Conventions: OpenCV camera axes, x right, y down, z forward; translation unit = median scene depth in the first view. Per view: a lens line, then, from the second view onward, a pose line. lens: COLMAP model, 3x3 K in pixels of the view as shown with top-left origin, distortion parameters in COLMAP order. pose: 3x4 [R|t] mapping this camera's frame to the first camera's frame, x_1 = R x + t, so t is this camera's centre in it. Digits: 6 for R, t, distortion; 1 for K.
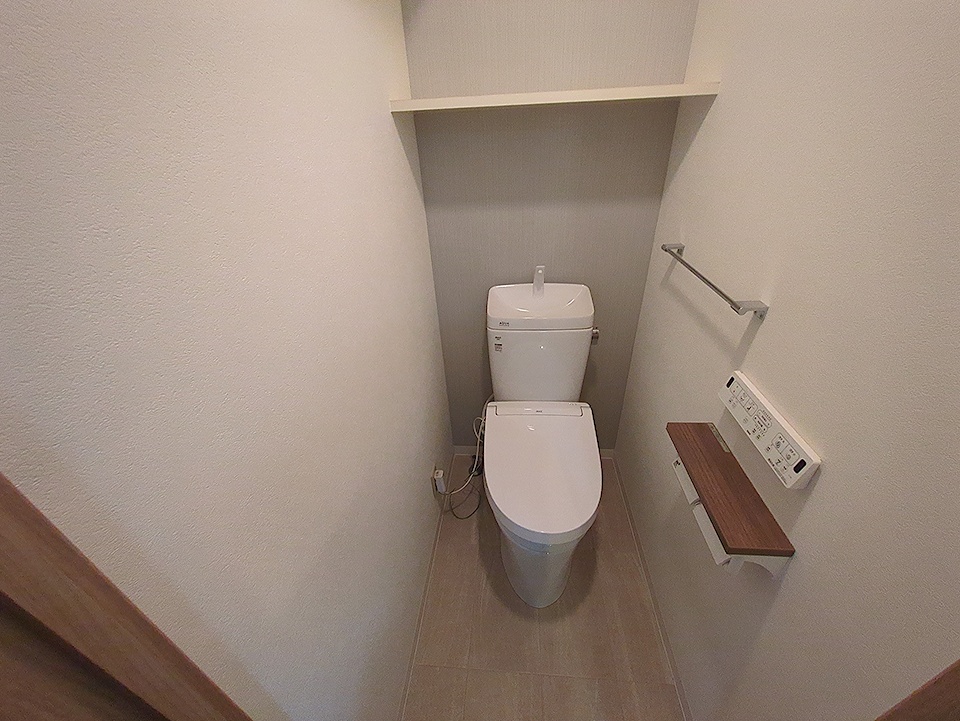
lens RADIAL K [[382.5, 0, 482.3], [0, 382.5, 363.1], [0, 0, 1]] dist [-0.000928, 0.000198]
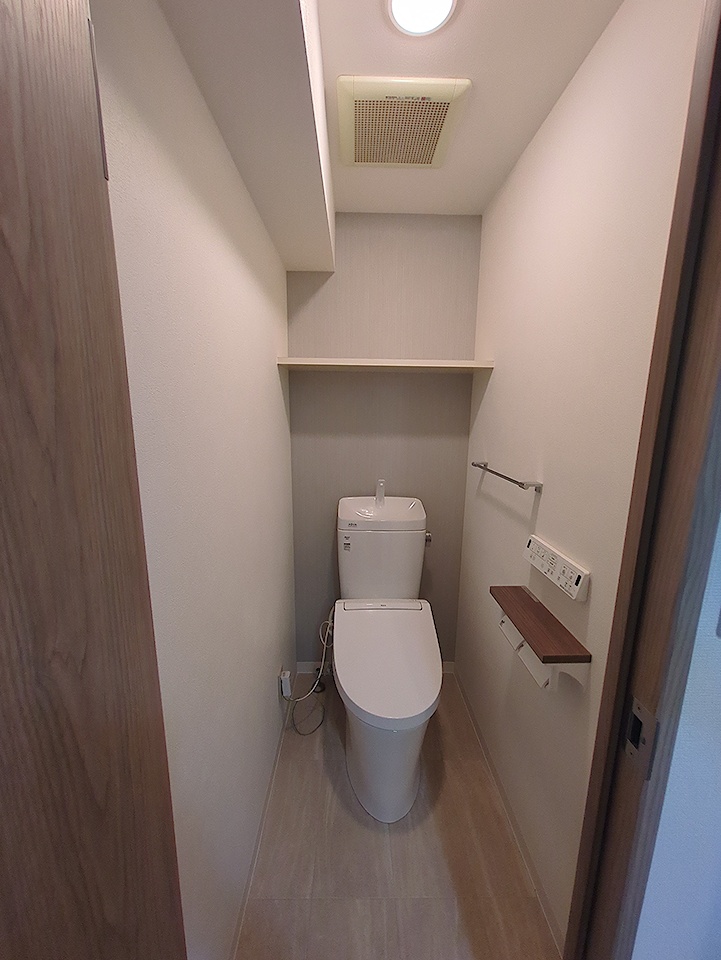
lens RADIAL K [[379.9, 0, 364.7], [0, 379.9, 482.0], [0, 0, 1]] dist [0.000630, 0.000157]
pose [[0.992615, 0.035920, 0.115869, -0.045169], [0.008154, 0.933239, -0.359164, 0.194050], [-0.121035, 0.357456, 0.926054, -0.134718]]
